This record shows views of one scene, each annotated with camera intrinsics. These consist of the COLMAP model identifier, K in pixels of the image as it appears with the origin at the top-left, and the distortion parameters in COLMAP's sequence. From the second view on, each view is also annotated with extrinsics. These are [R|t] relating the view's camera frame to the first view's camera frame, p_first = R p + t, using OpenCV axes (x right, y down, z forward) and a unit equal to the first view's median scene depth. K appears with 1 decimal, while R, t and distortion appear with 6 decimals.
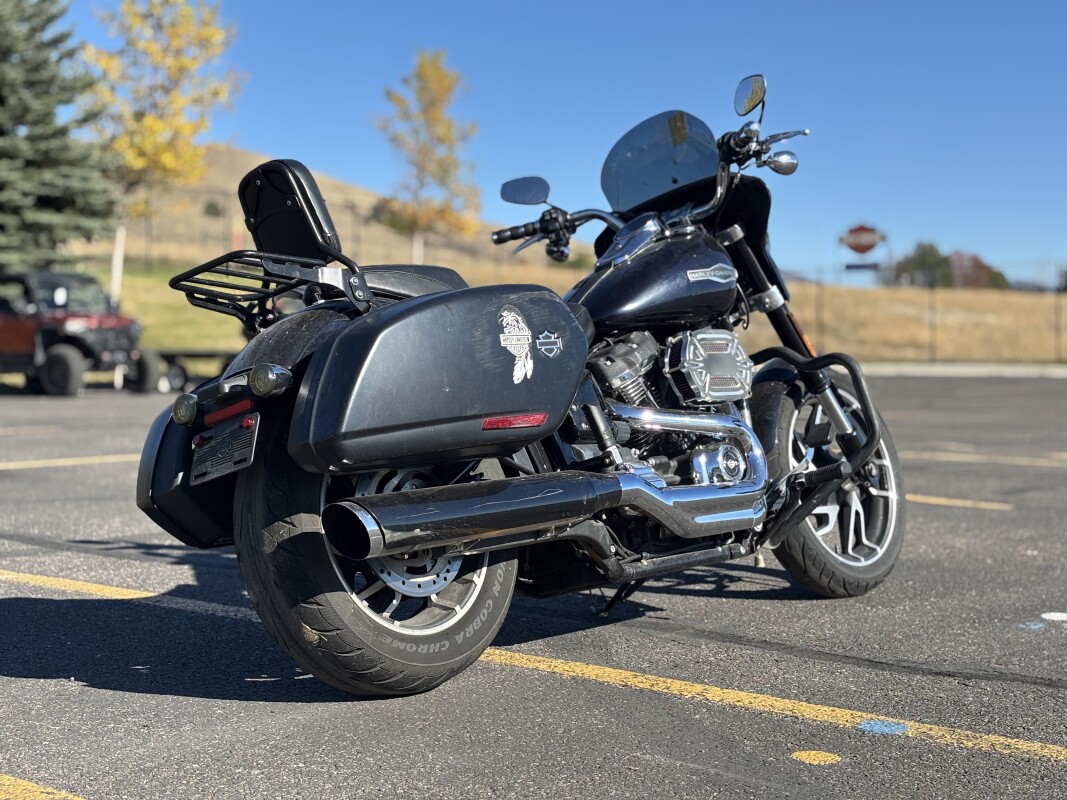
lens RADIAL K [[1606.6, 0, 532.2], [0, 1606.6, 401.8], [0, 0, 1]] dist [0.081722, 0.000000]
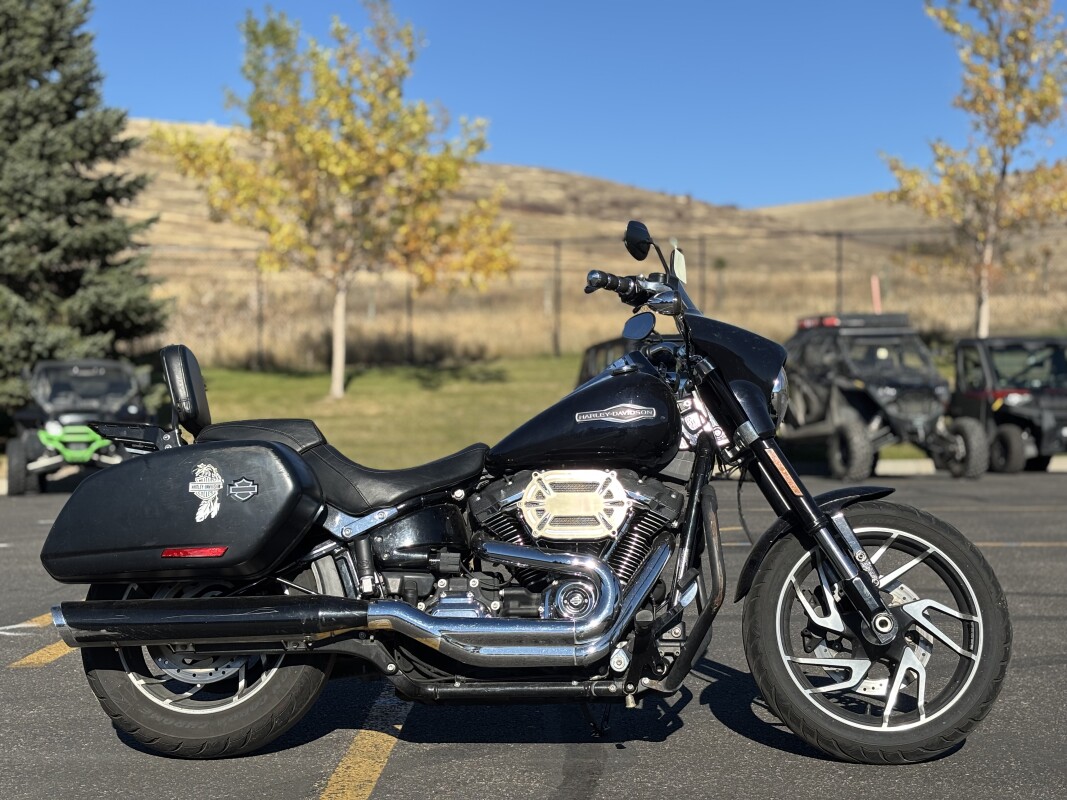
lens RADIAL K [[1606.6, 0, 532.4], [0, 1606.6, 399.3], [0, 0, 1]] dist [0.081722, 0.000000]
pose [[0.640671, 0.002540, -0.767811, 1.120672], [-0.022399, 0.999631, -0.015383, -0.093352], [0.767488, 0.027054, 0.640492, 0.390941]]
